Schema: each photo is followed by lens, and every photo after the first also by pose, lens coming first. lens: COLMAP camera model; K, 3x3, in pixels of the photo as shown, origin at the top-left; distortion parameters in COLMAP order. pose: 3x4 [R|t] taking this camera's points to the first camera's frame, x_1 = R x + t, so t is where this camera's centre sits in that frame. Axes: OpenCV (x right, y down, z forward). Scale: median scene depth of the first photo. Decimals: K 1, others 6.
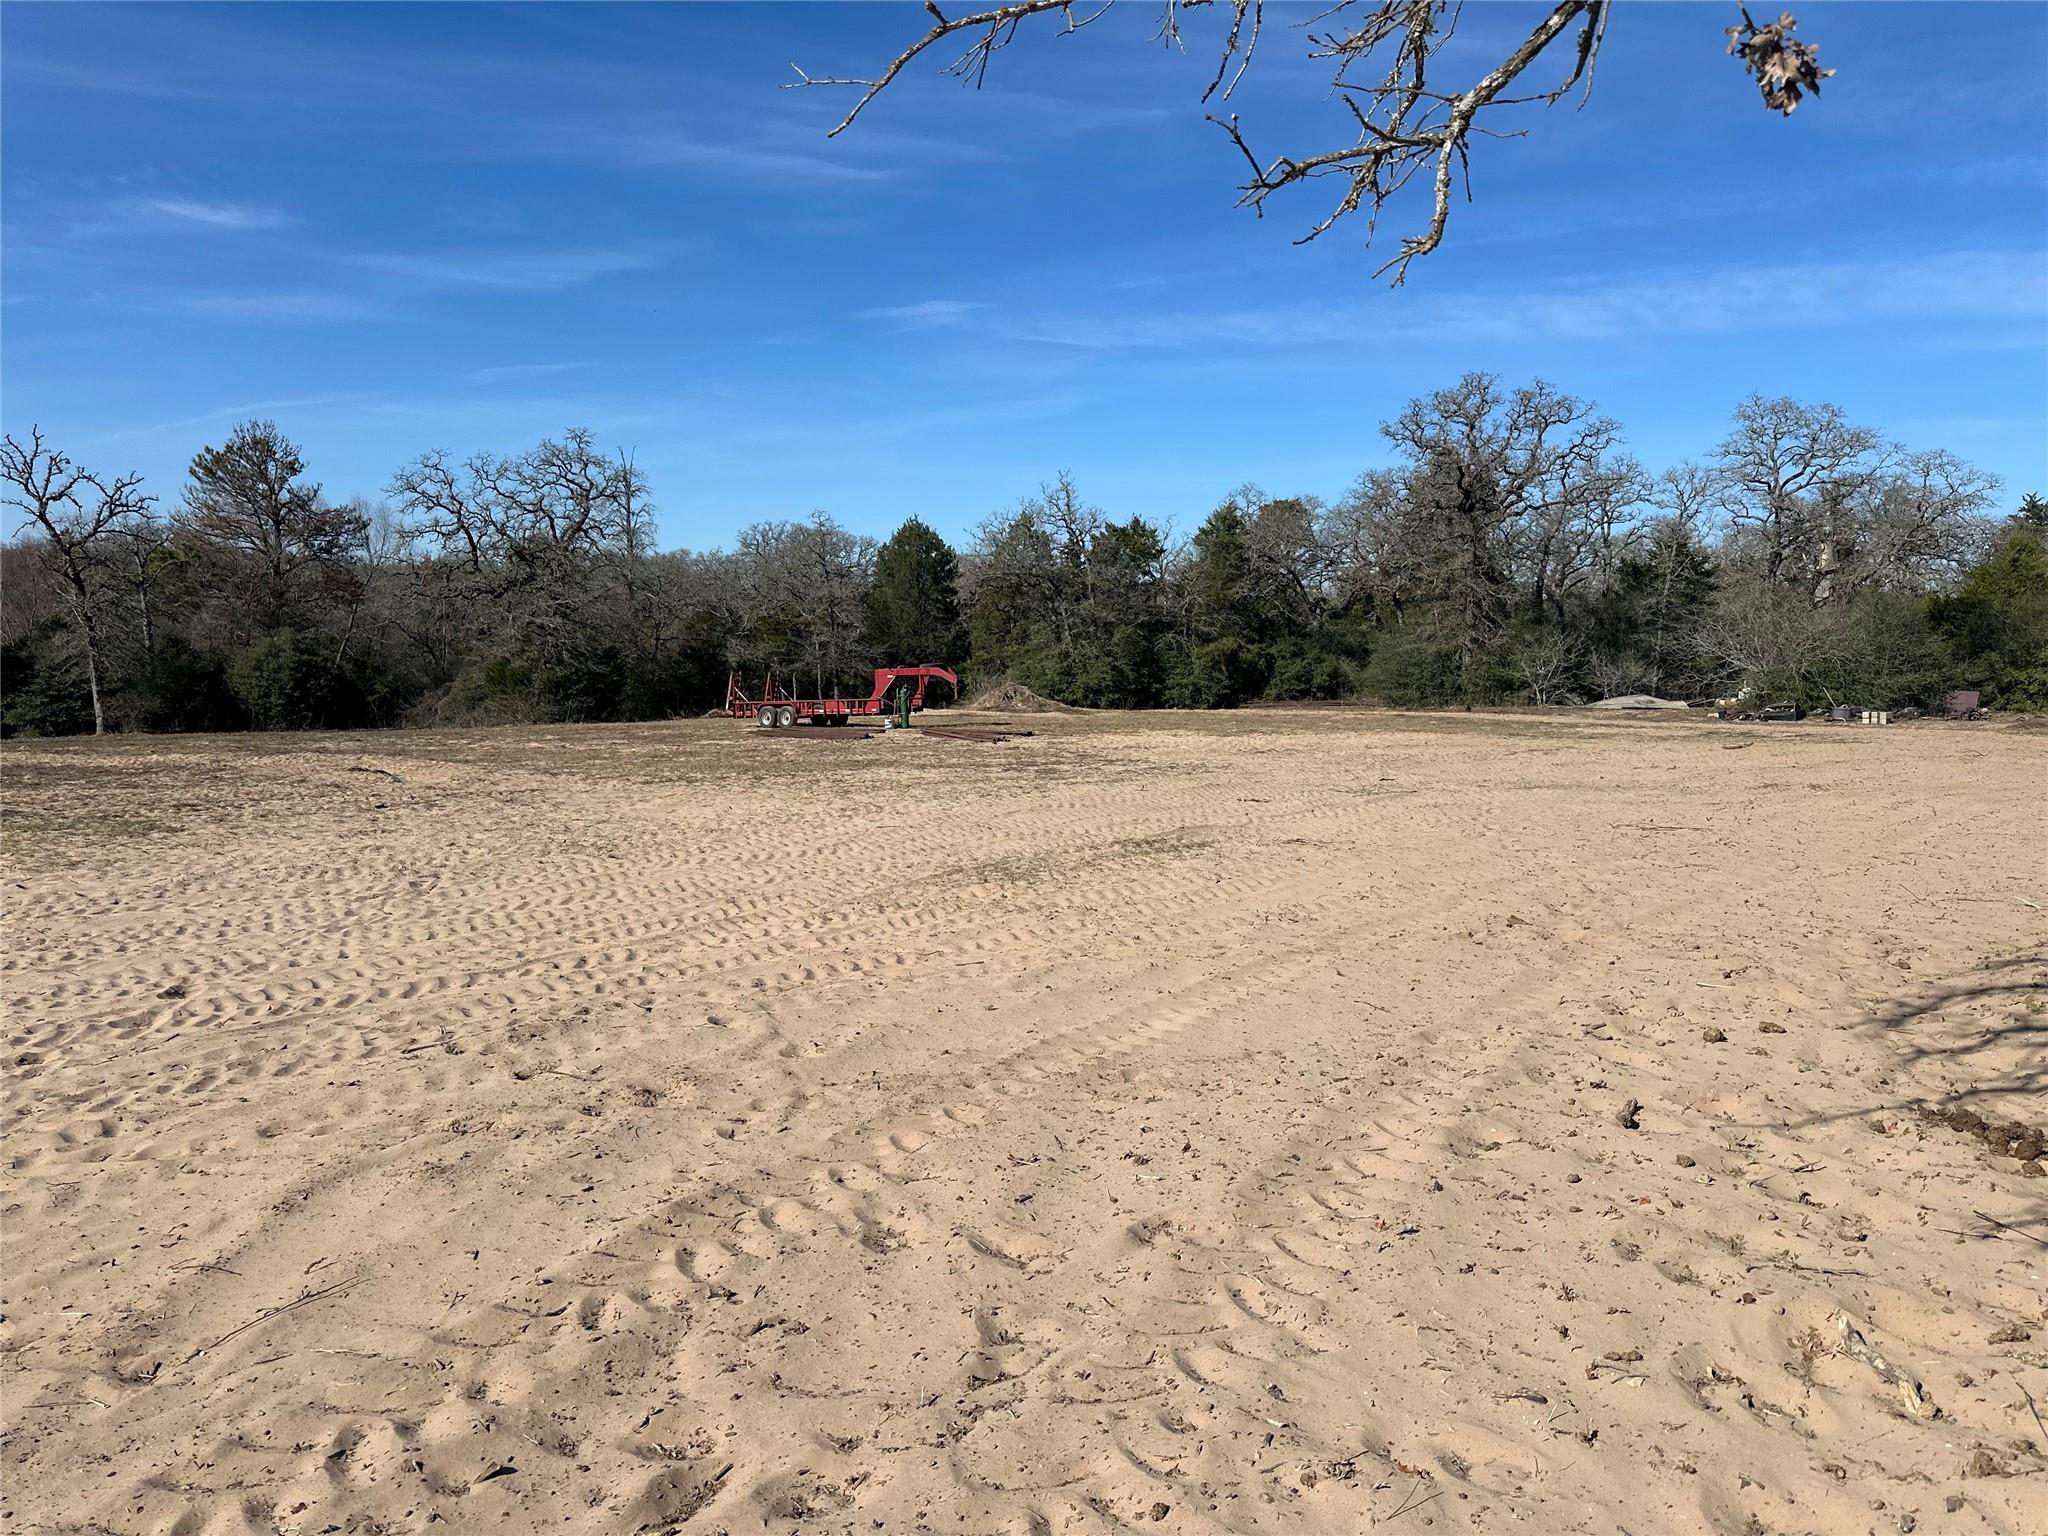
lens RADIAL K [[1414.6, 0, 1012.0], [0, 1414.6, 793.6], [0, 0, 1]] dist [0.113023, -0.181044]
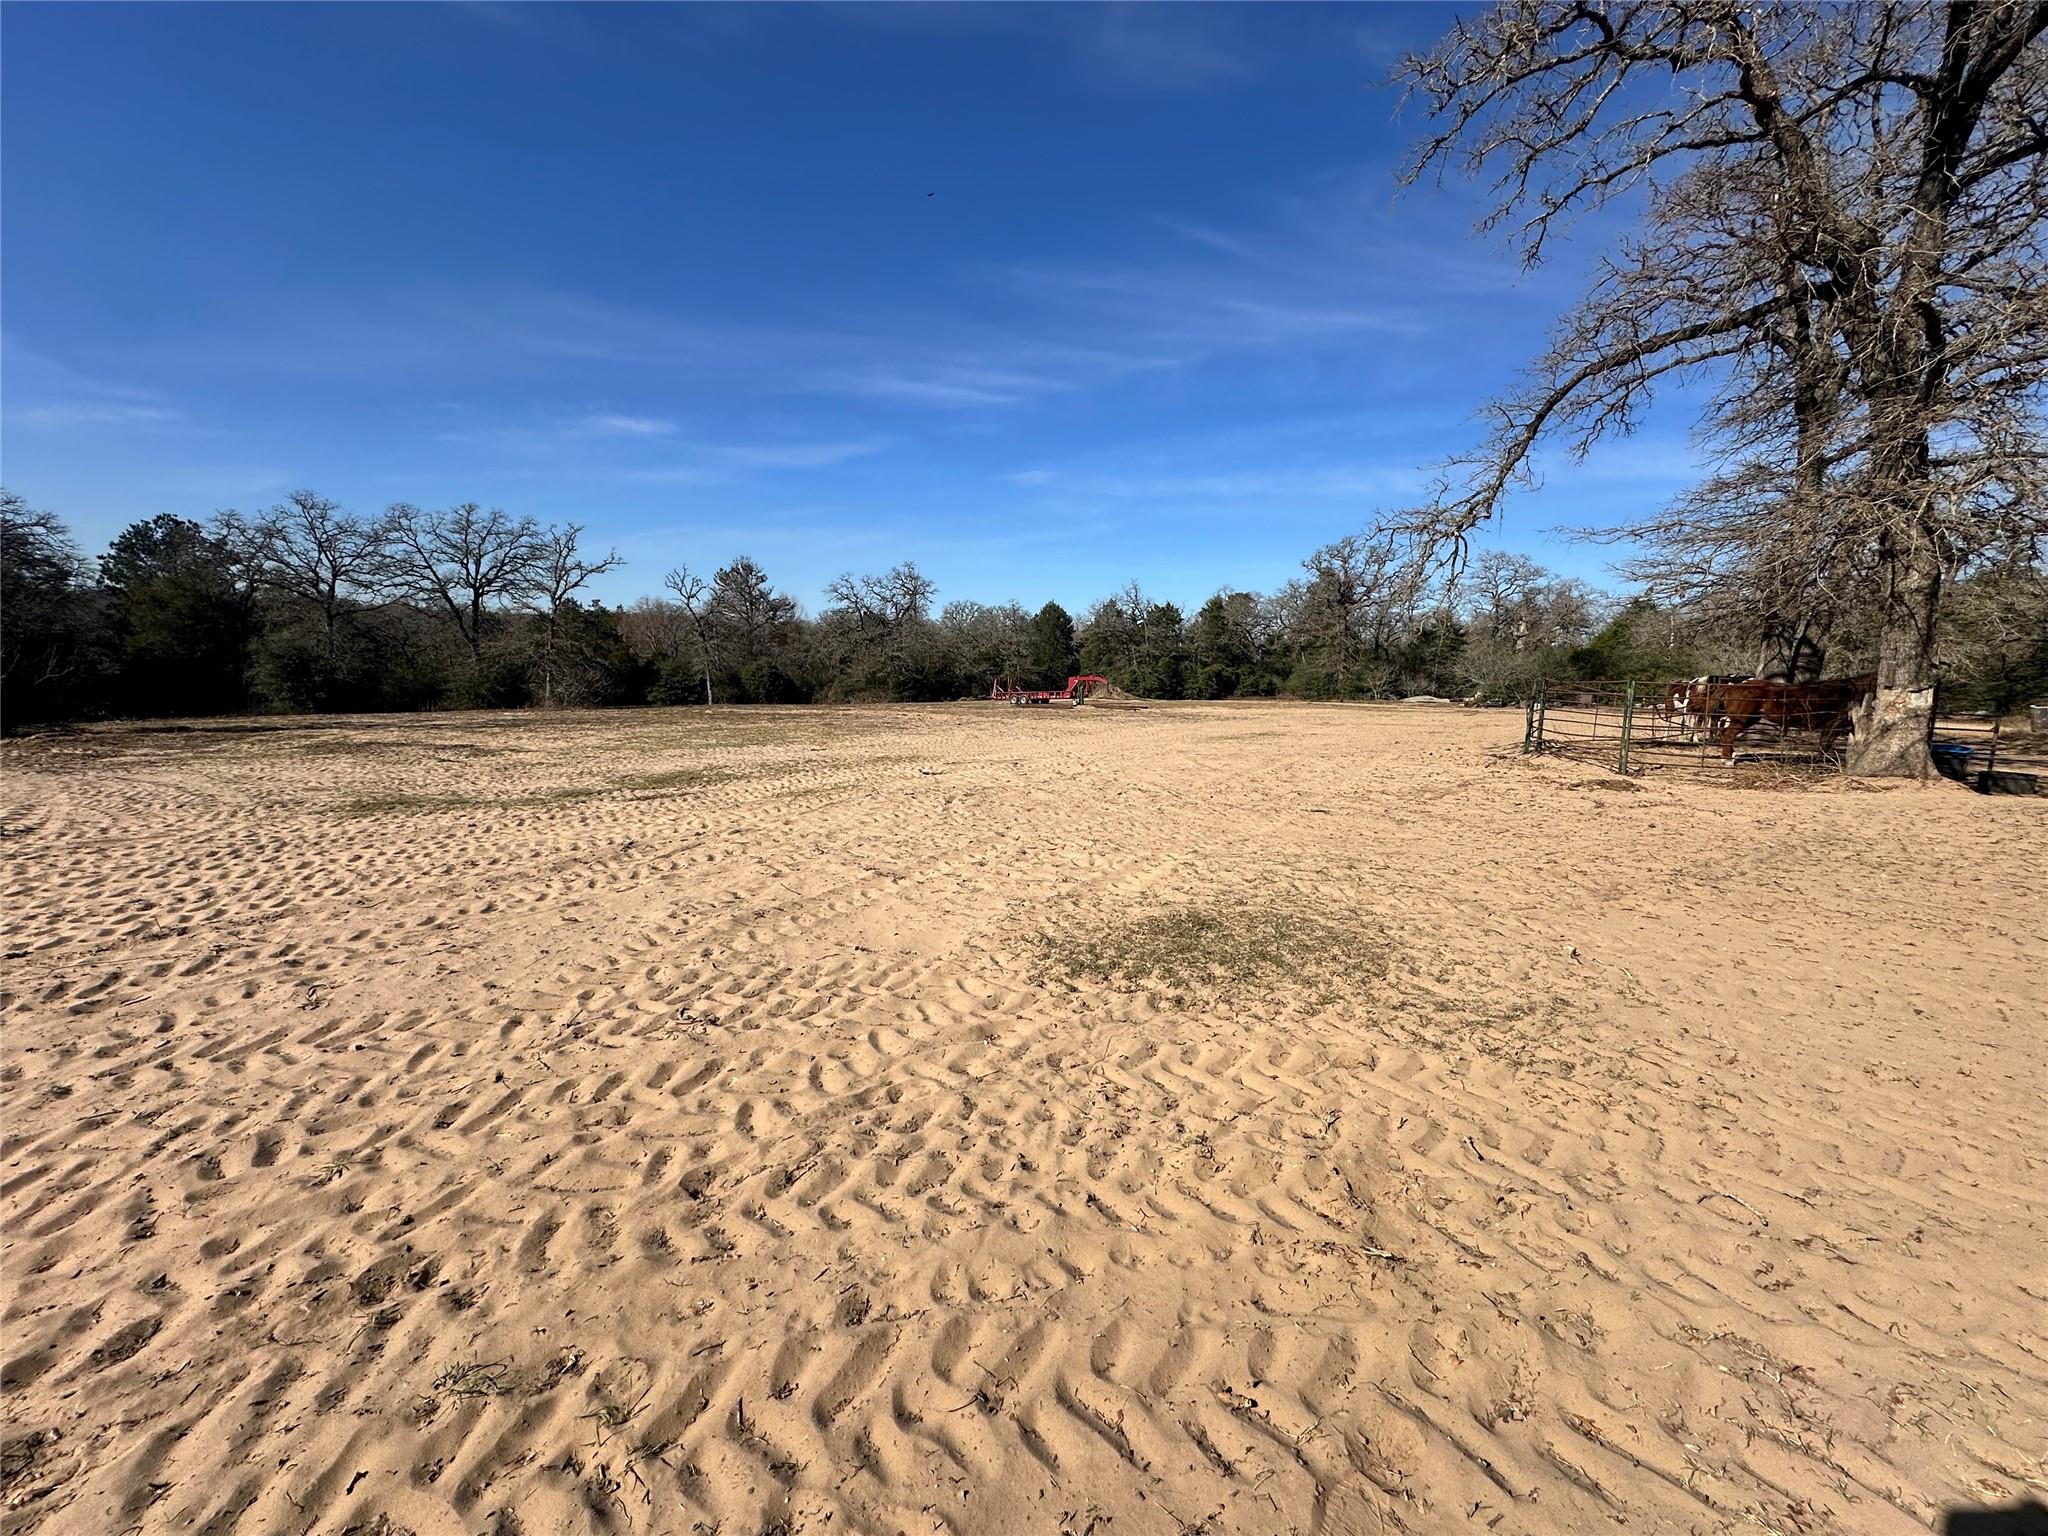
lens RADIAL K [[807.3, 0, 1024.0], [0, 807.3, 768.0], [0, 0, 1]] dist [-0.001422, -0.001179]
pose [[0.998807, 0.016129, -0.046097, -0.353006], [-0.015132, 0.999646, 0.021878, 0.078944], [0.046434, -0.021154, 0.998697, -0.773566]]
